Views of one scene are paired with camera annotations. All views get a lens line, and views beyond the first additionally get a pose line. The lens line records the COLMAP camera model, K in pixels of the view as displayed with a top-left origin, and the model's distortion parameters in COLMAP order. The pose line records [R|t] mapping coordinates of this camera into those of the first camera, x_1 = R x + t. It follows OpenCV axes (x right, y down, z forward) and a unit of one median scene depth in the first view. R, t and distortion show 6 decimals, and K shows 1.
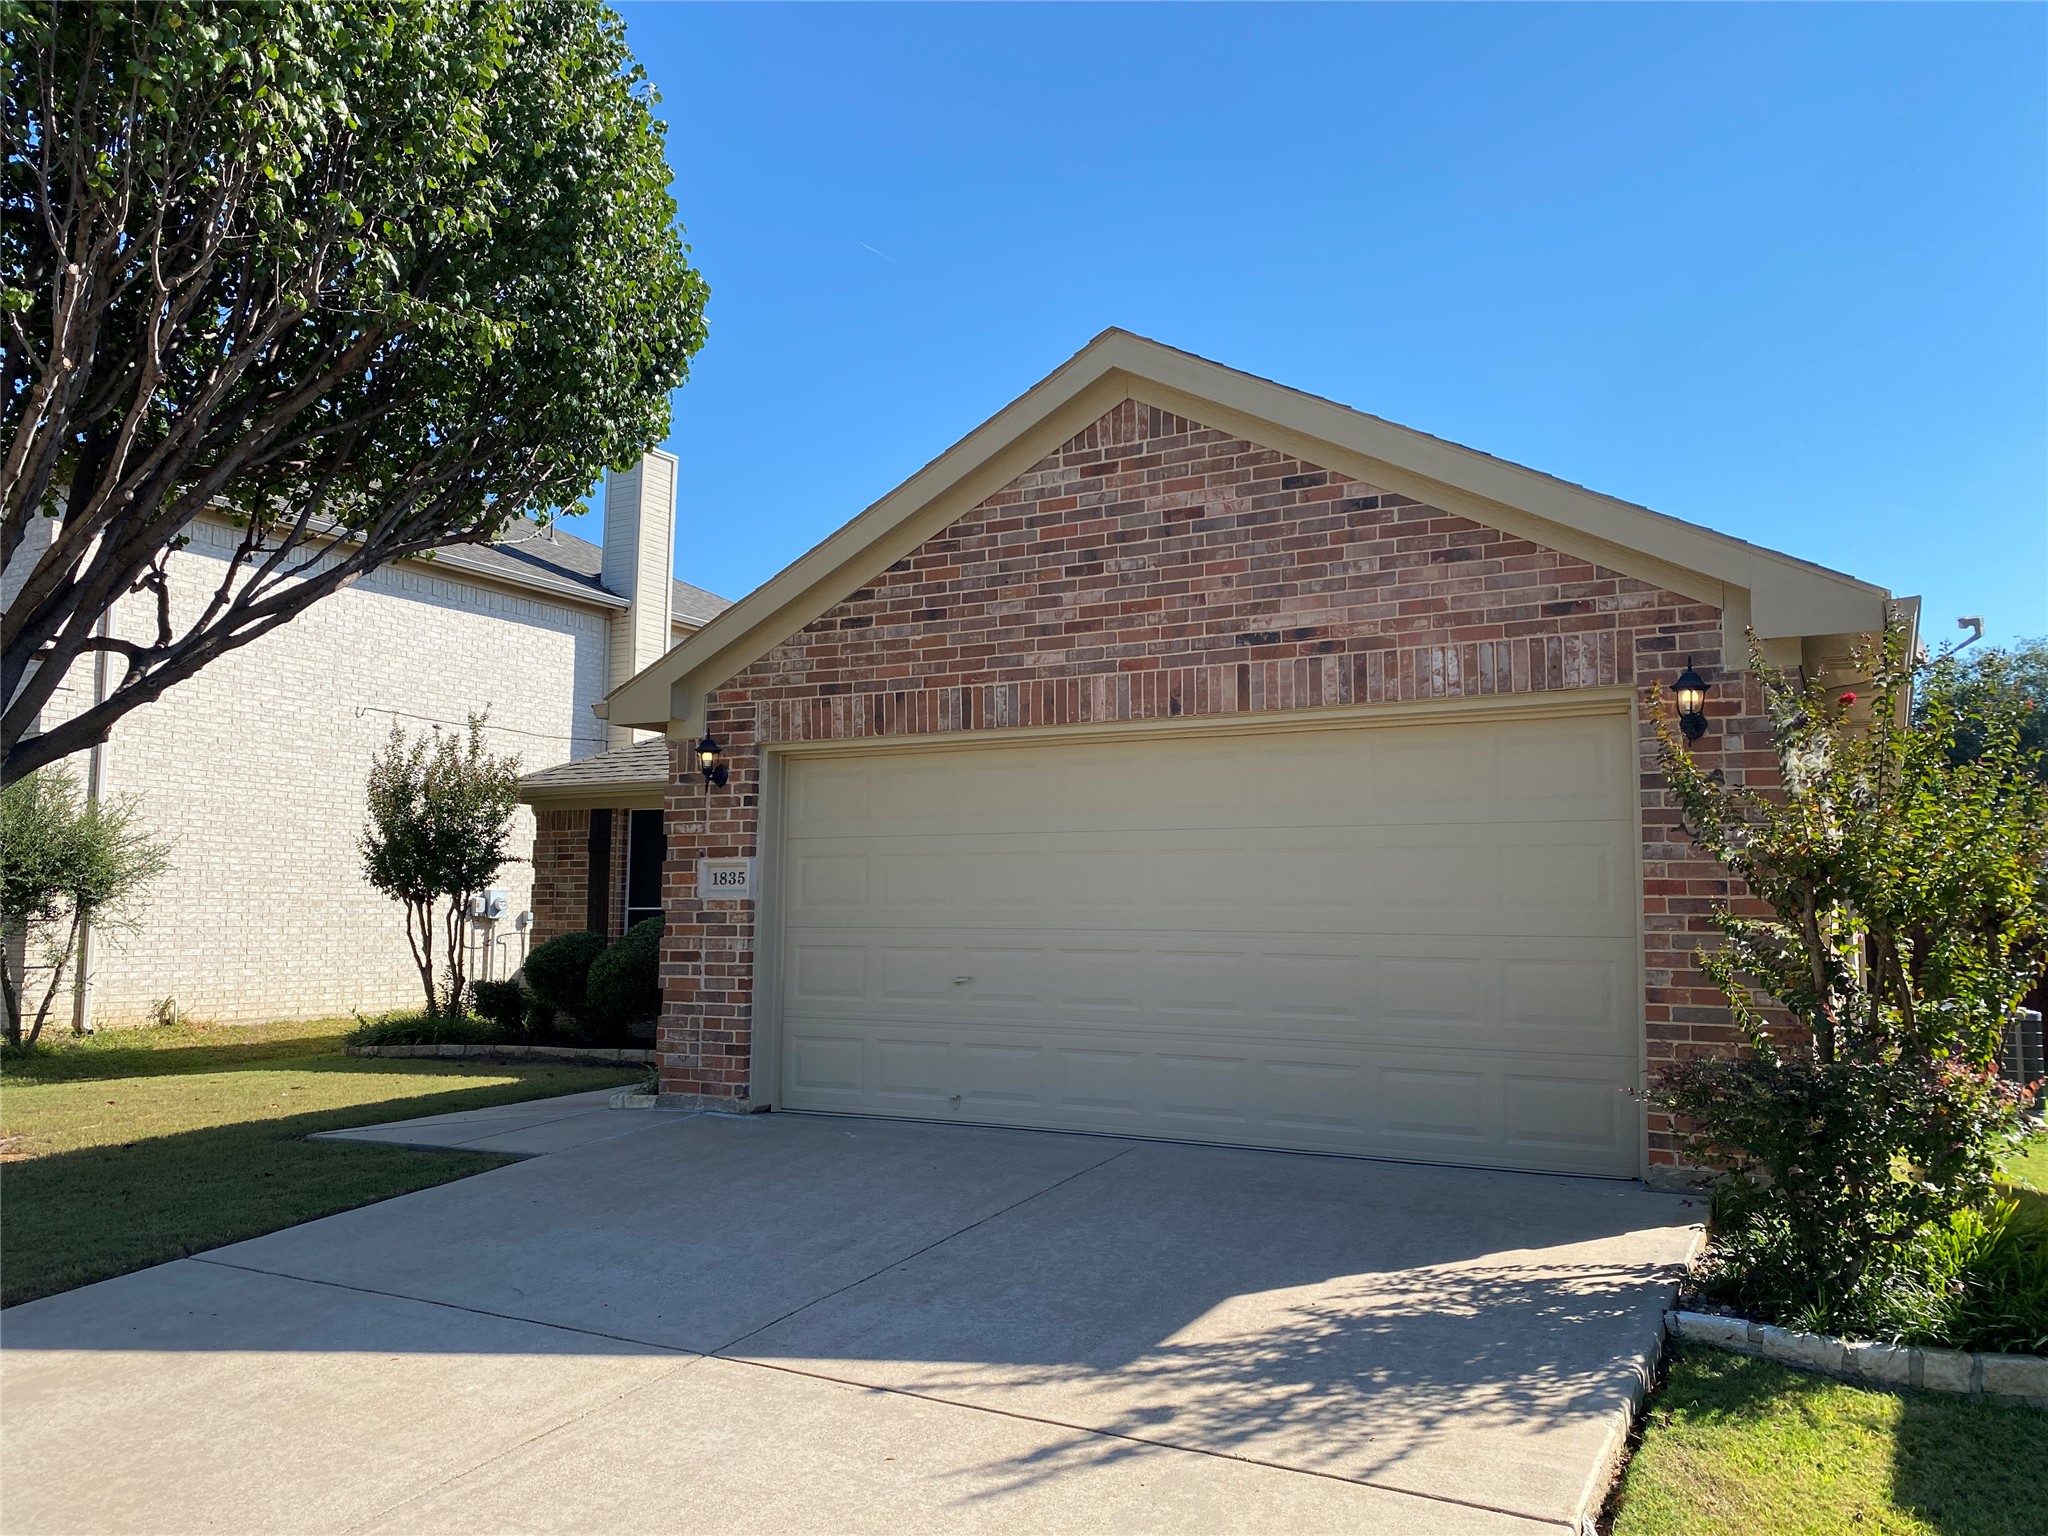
lens RADIAL K [[1607.6, 0, 1037.7], [0, 1607.6, 754.3], [0, 0, 1]] dist [0.054927, -0.012343]
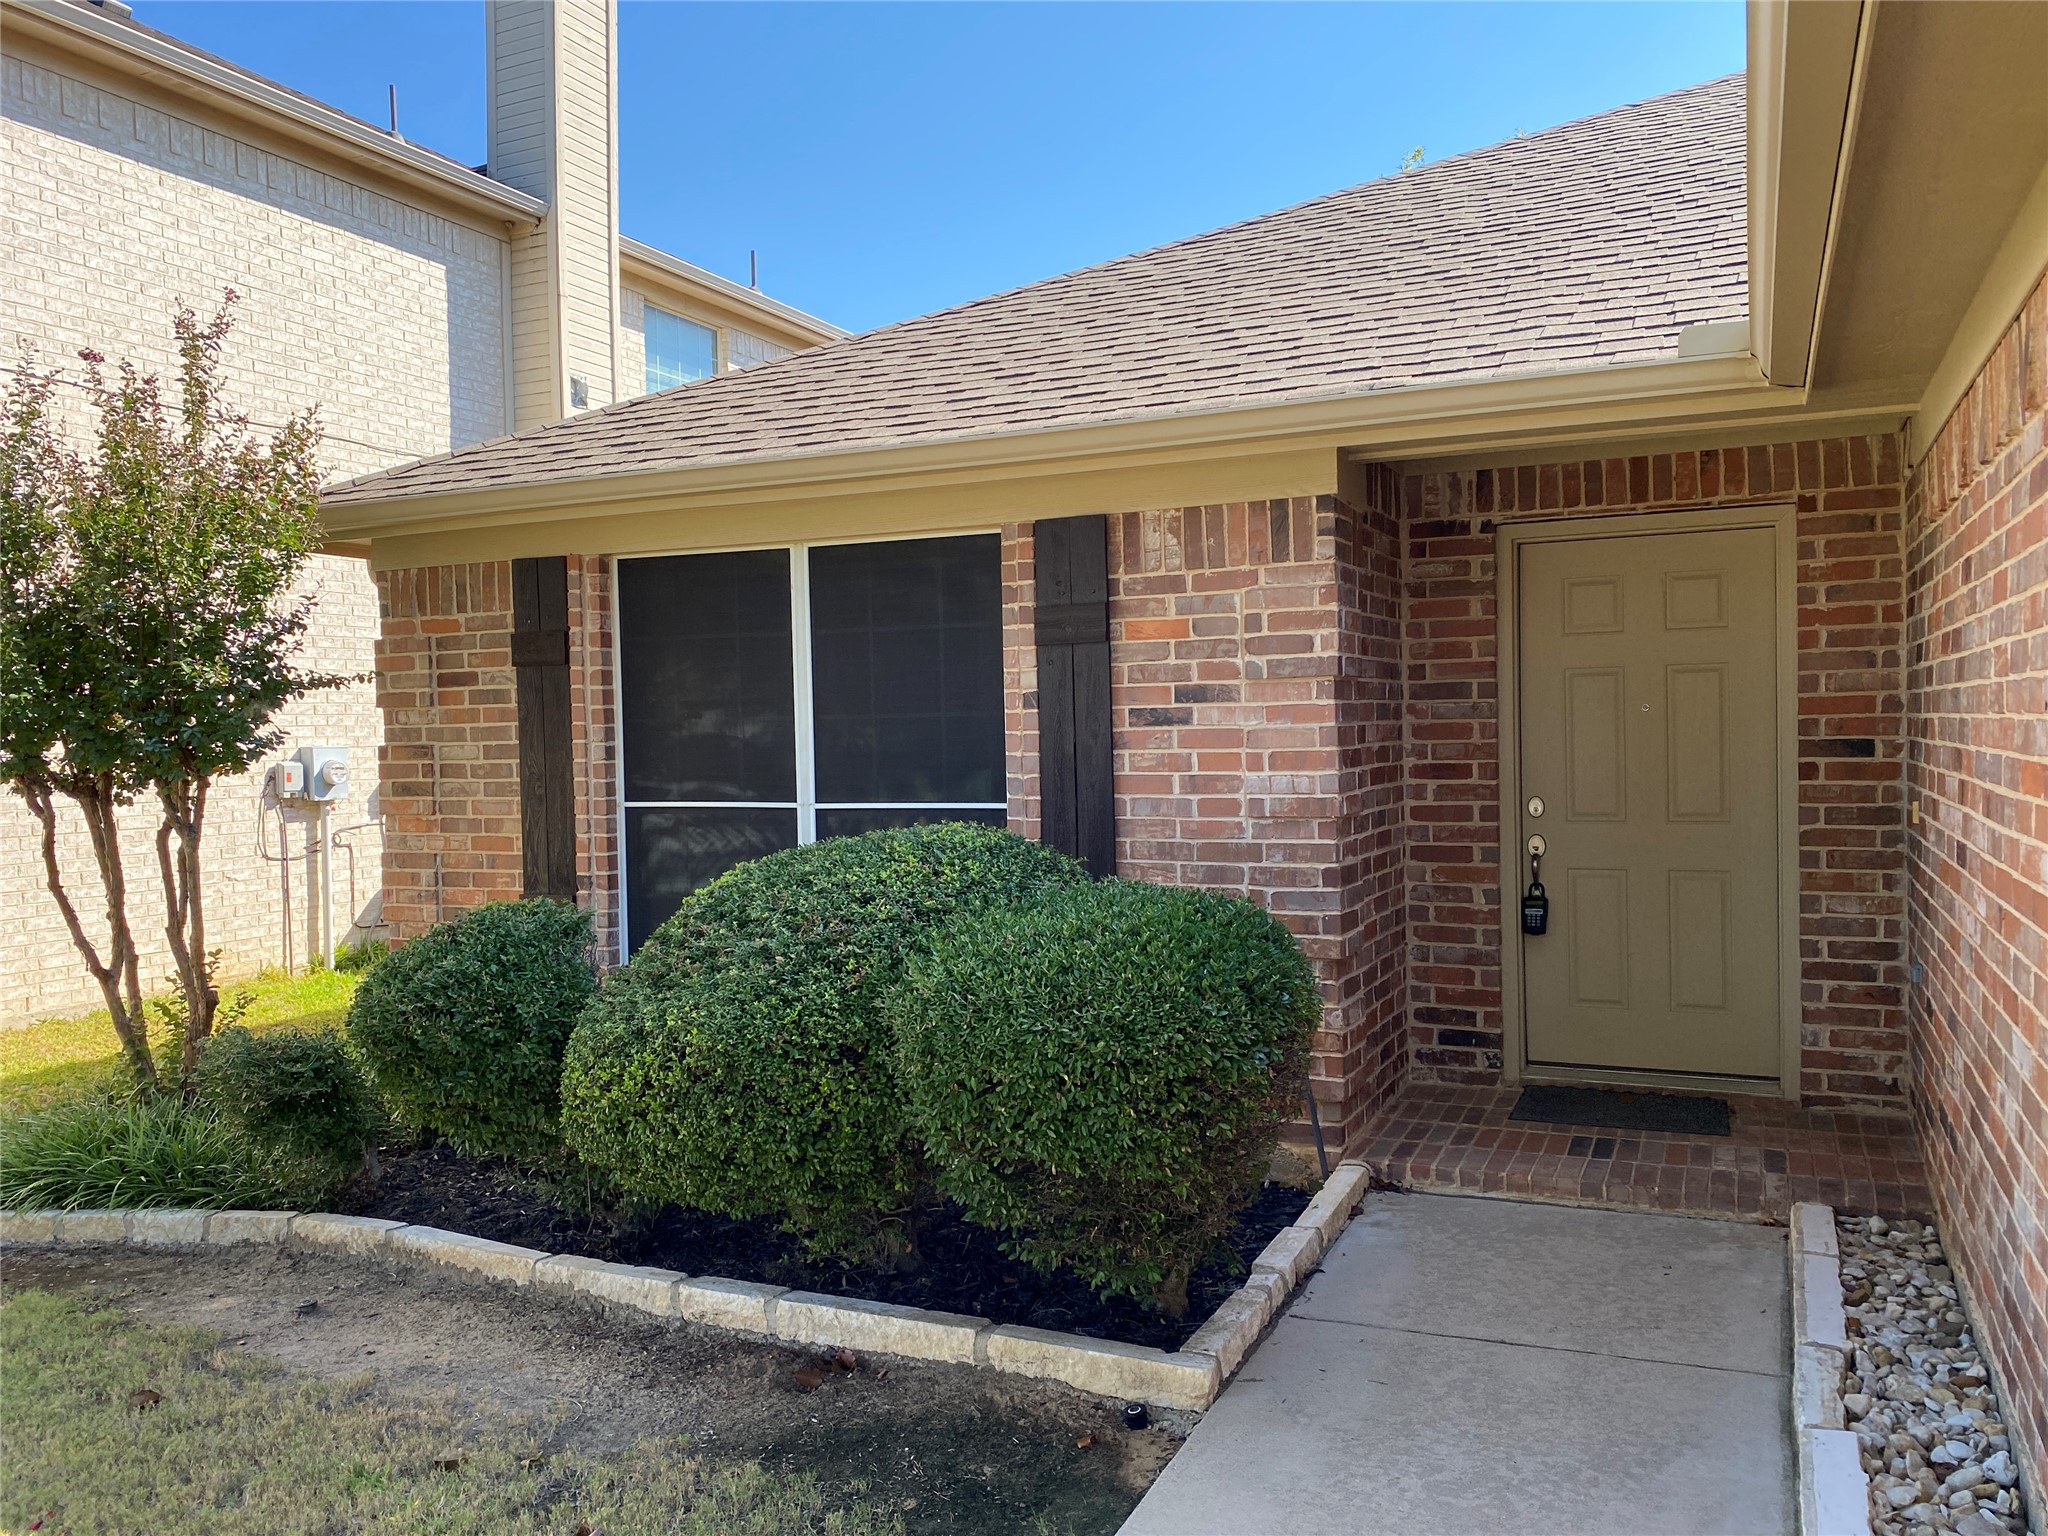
lens RADIAL K [[1607.6, 0, 1025.0], [0, 1607.6, 770.7], [0, 0, 1]] dist [0.054927, -0.012343]
pose [[0.998298, -0.025870, 0.052262, -0.305445], [0.019023, 0.991655, 0.127505, 0.065978], [-0.055125, -0.126294, 0.990460, 1.042940]]
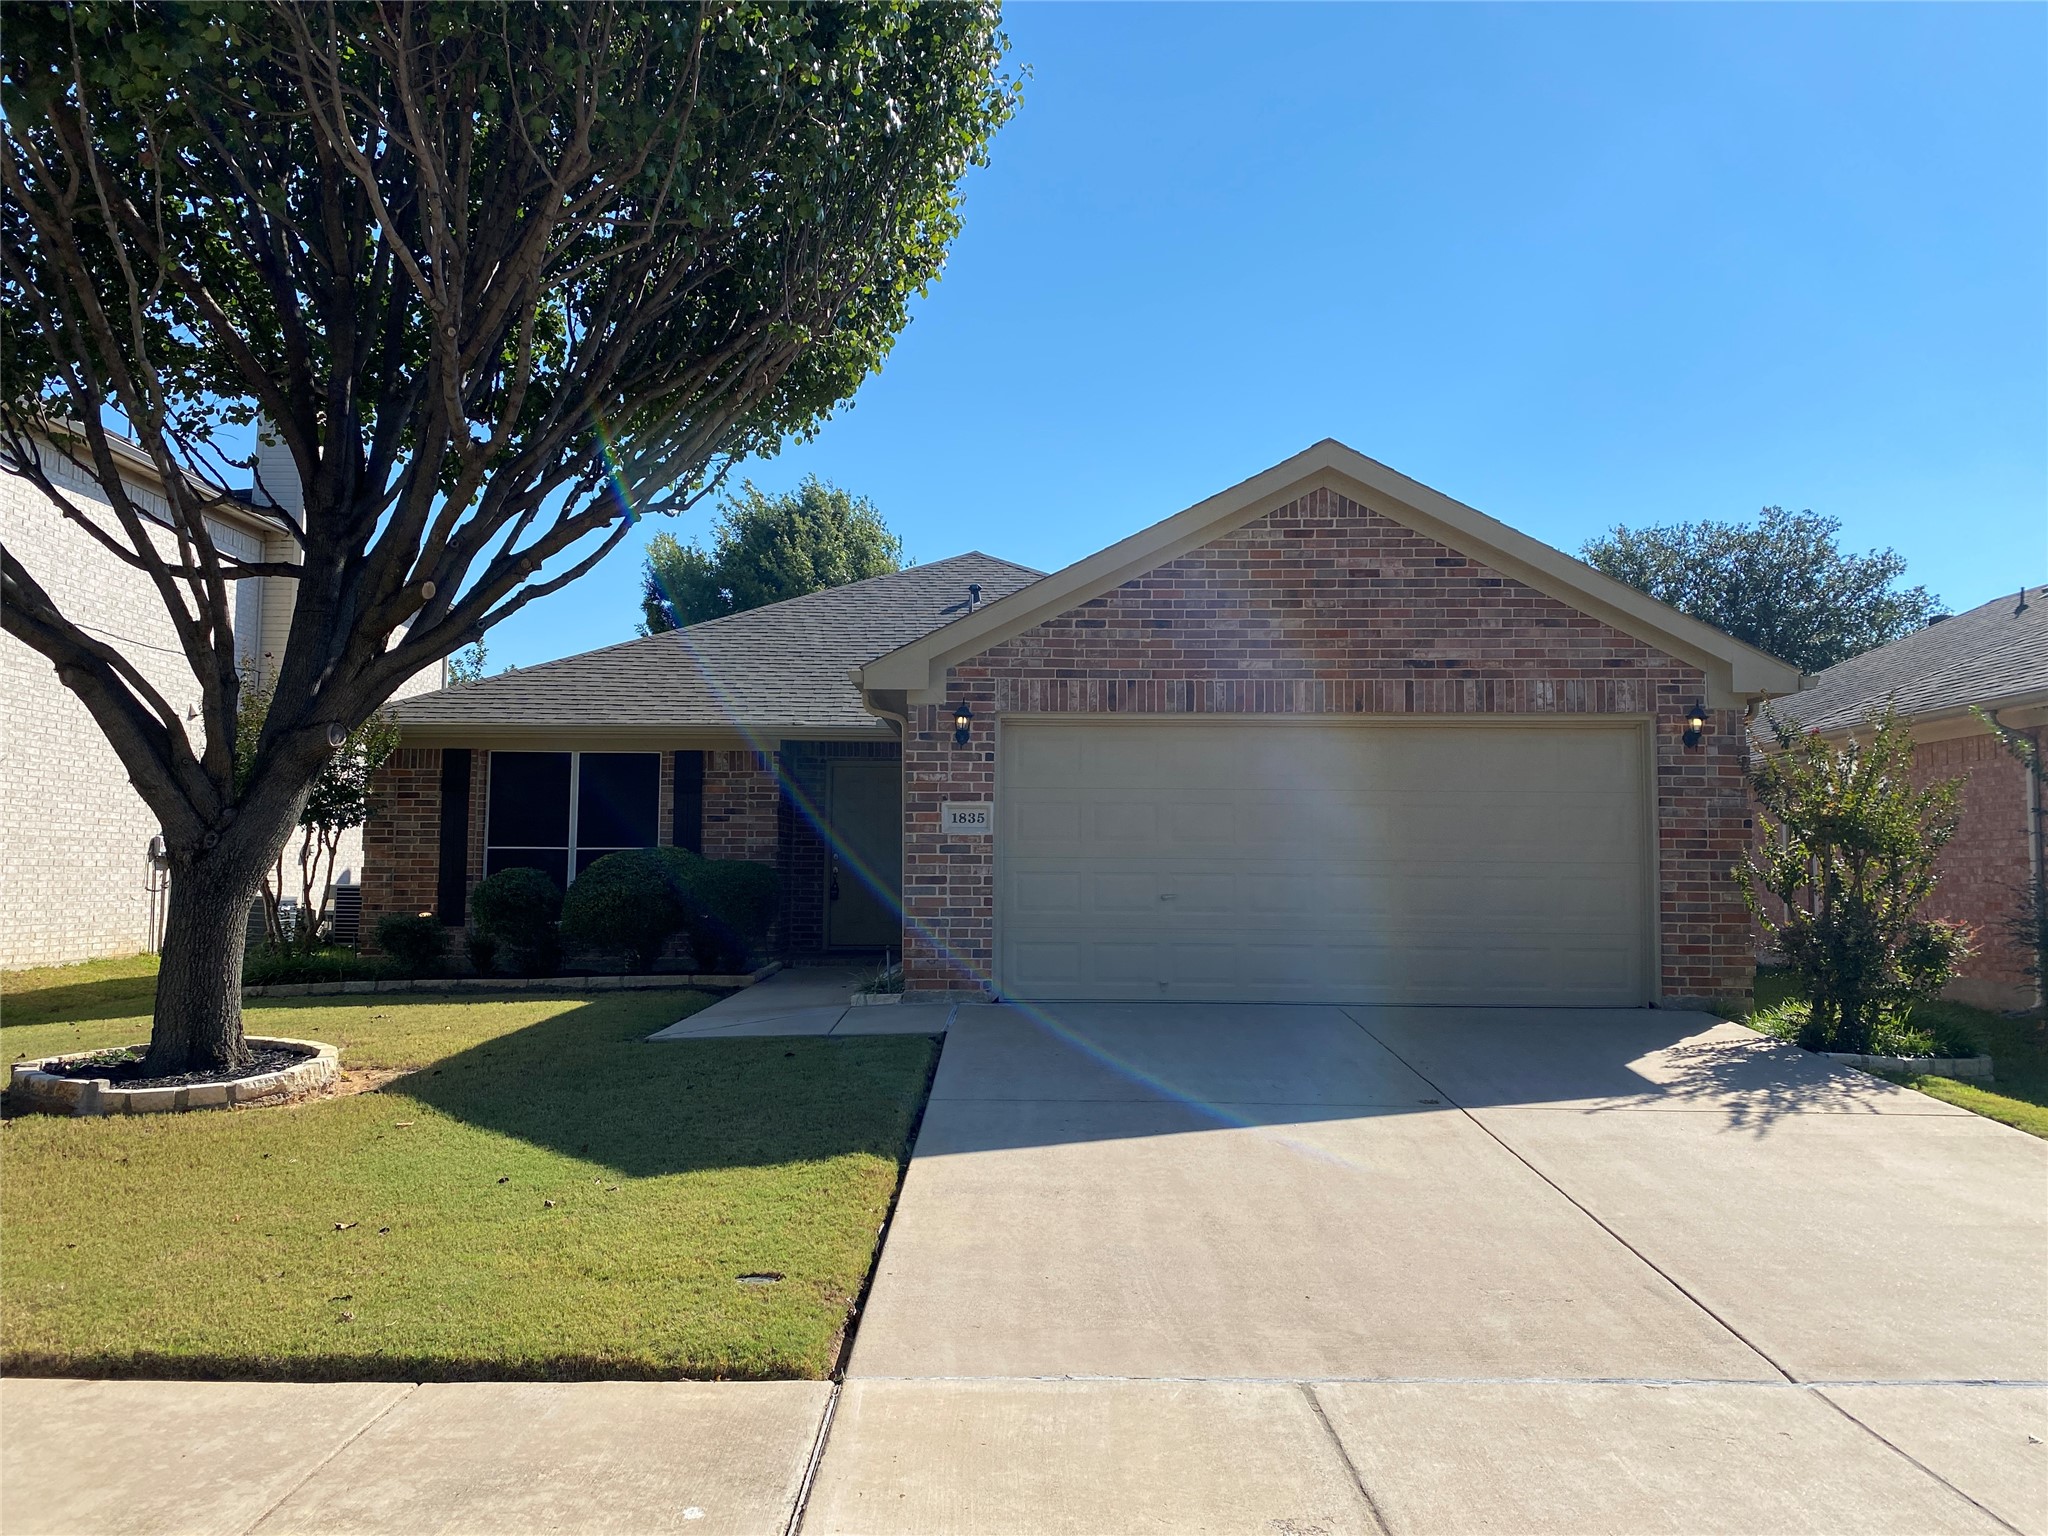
lens RADIAL K [[1607.6, 0, 1073.6], [0, 1607.6, 743.2], [0, 0, 1]] dist [0.054927, -0.012343]
pose [[0.871999, 0.042068, 0.487697, -0.759938], [-0.051448, 0.998659, 0.005844, 0.007815], [-0.486797, -0.030187, 0.872993, -0.132008]]
